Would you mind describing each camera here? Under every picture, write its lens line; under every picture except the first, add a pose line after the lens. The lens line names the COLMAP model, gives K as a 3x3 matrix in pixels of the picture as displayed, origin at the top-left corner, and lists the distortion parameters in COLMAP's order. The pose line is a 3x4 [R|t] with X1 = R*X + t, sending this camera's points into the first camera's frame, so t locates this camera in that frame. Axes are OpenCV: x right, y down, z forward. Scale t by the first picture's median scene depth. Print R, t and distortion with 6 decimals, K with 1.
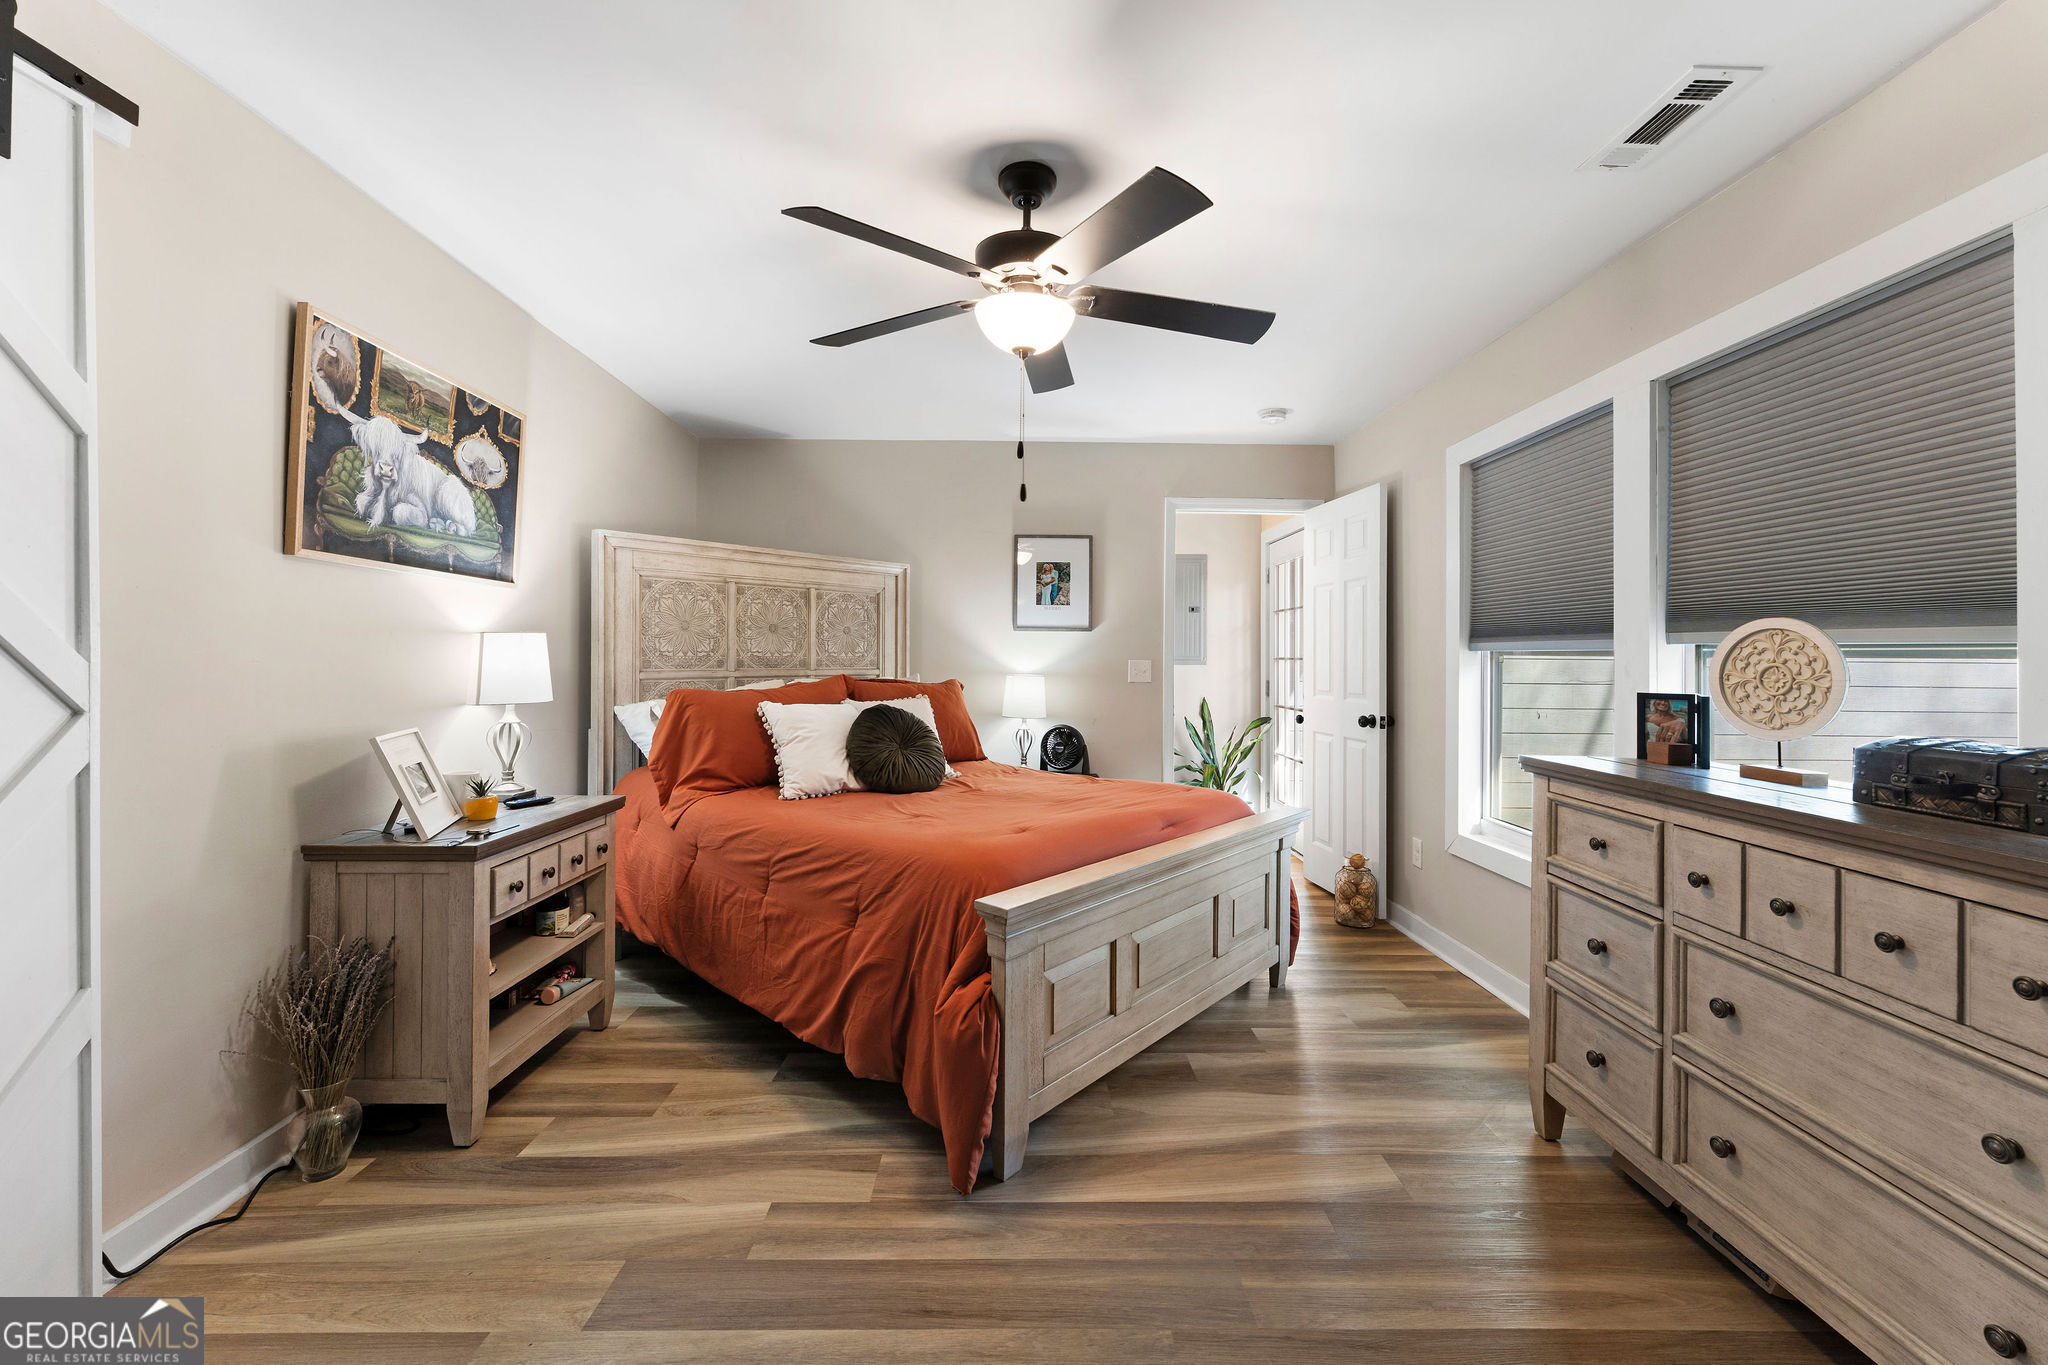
lens RADIAL K [[859.0, 0, 1024.0], [0, 859.0, 682.5], [0, 0, 1]] dist [0.000100, 0.000006]
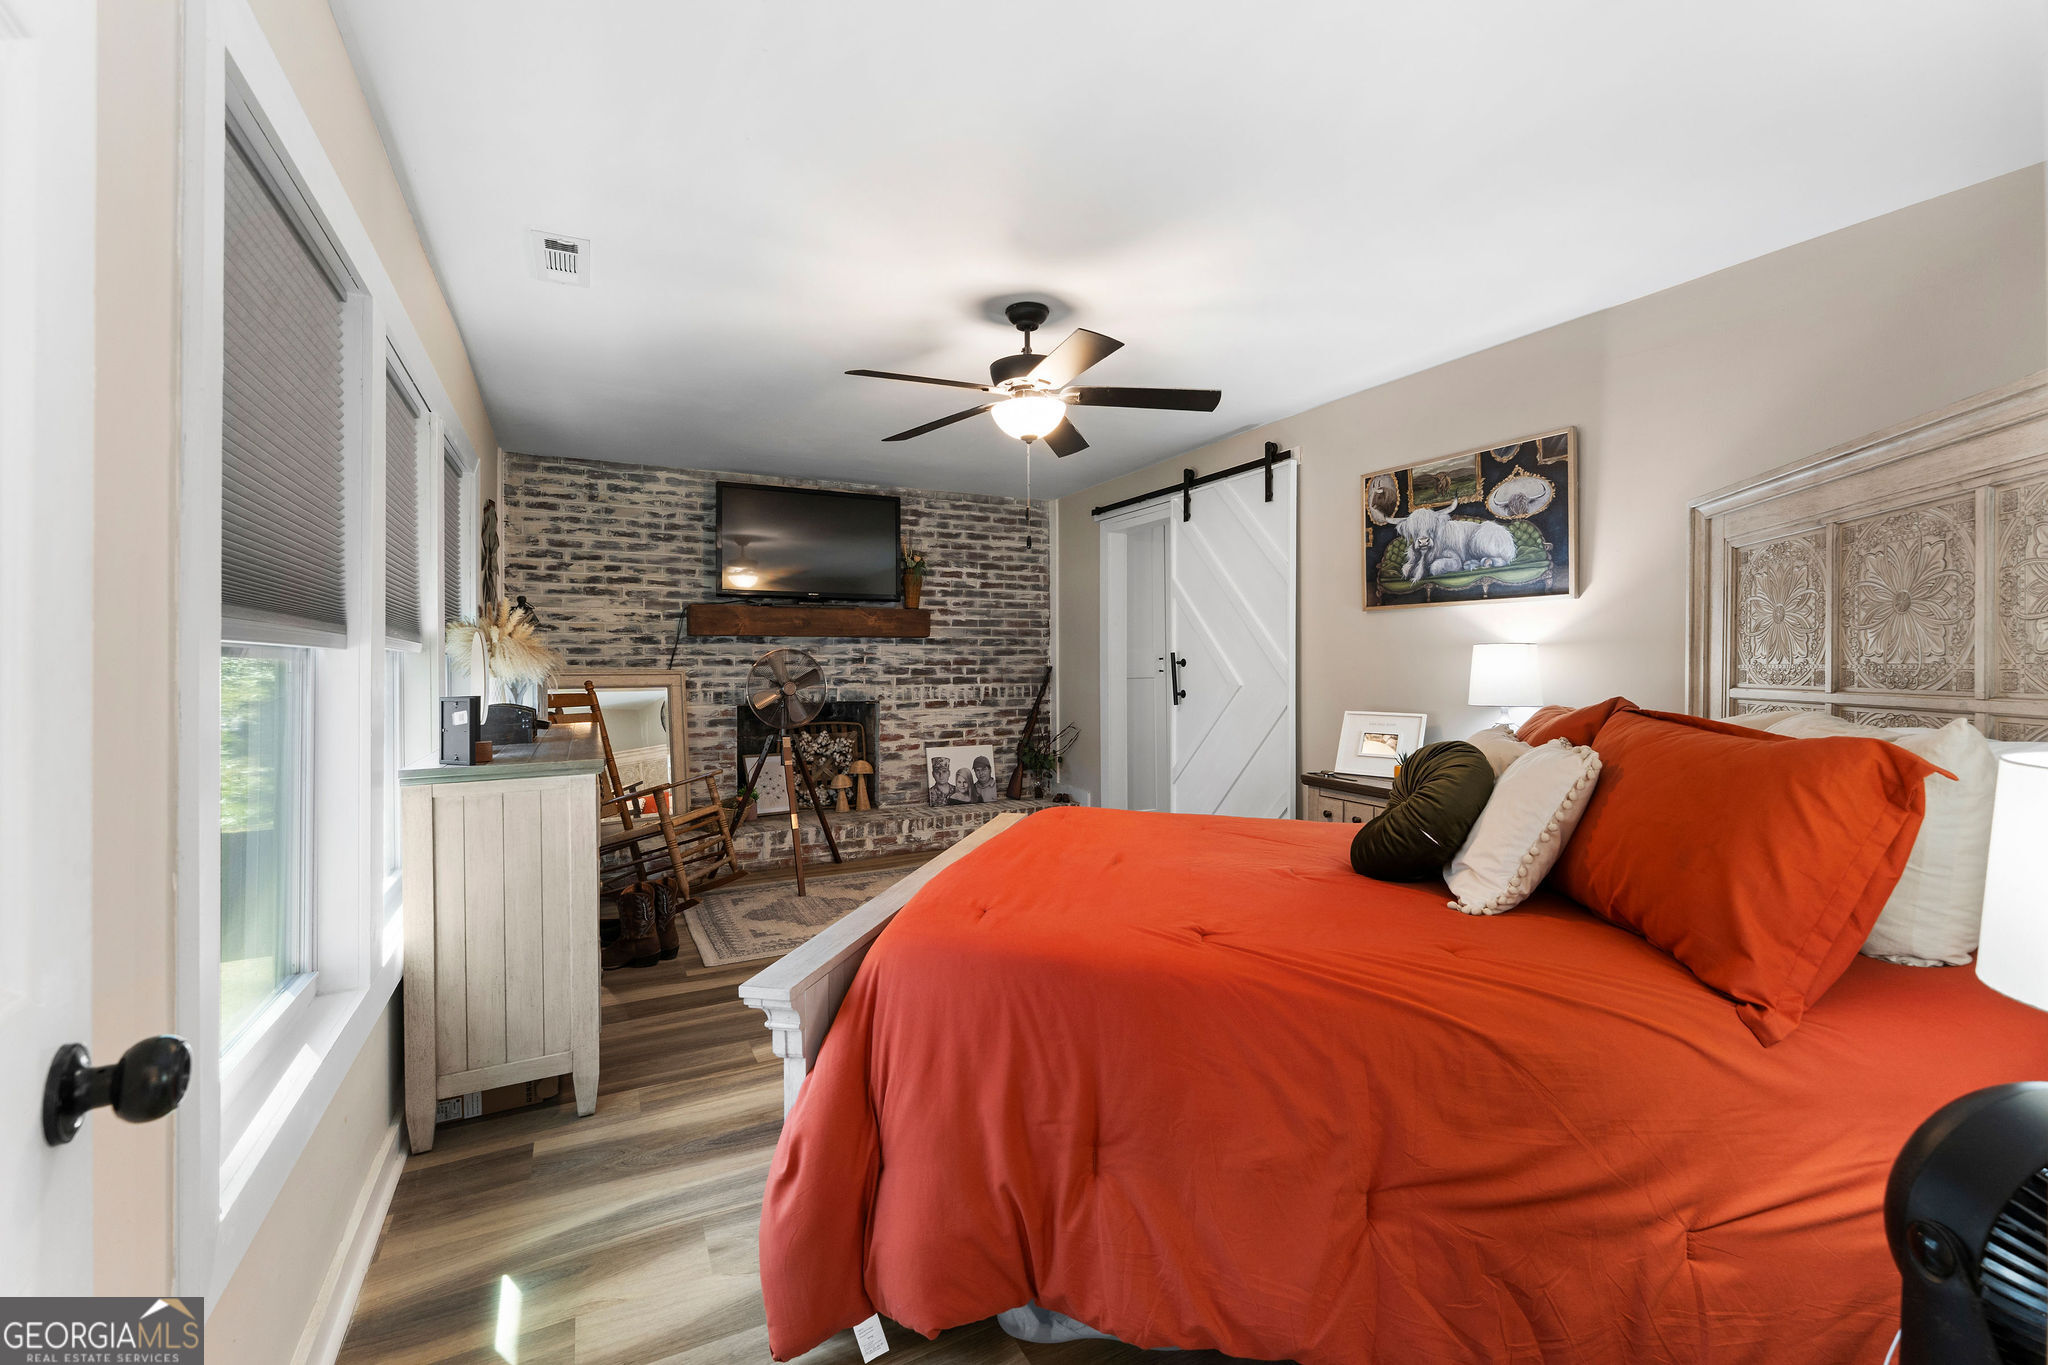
lens RADIAL K [[859.0, 0, 1024.0], [0, 859.0, 682.5], [0, 0, 1]] dist [0.000100, 0.000006]
pose [[-0.893648, 0.008764, -0.448684, 0.539300], [-0.012602, 0.998925, 0.044611, -0.056013], [0.448593, 0.045521, -0.892576, 1.941680]]
